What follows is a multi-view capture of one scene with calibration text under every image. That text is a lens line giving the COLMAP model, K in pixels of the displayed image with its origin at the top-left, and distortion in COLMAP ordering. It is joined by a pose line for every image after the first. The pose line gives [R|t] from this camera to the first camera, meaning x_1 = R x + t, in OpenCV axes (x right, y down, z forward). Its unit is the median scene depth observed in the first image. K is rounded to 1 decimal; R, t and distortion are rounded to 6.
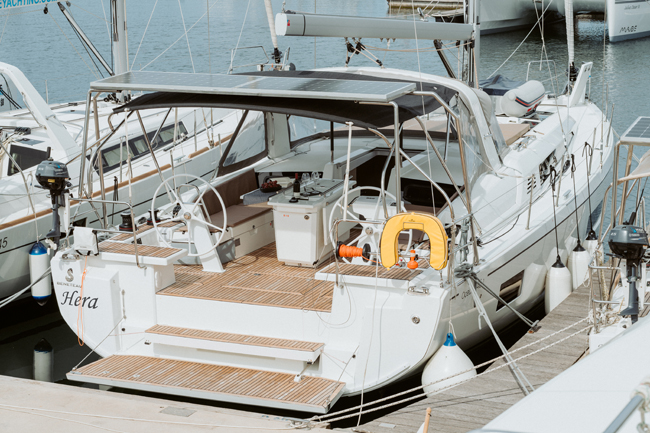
lens RADIAL K [[1595.1, 0, 325.4], [0, 1595.1, 216.7], [0, 0, 1]] dist [-0.035087, 0.000000]
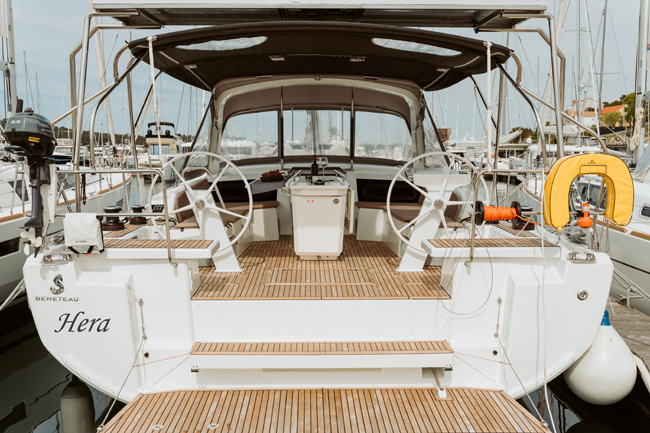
lens RADIAL K [[652.1, 0, 323.1], [0, 652.1, 216.3], [0, 0, 1]] dist [-0.008565, 0.000000]
pose [[0.915513, -0.036585, 0.400622, -0.168524], [0.076747, 0.993450, -0.084661, 0.040173], [-0.394901, 0.108255, 0.912324, 0.698541]]
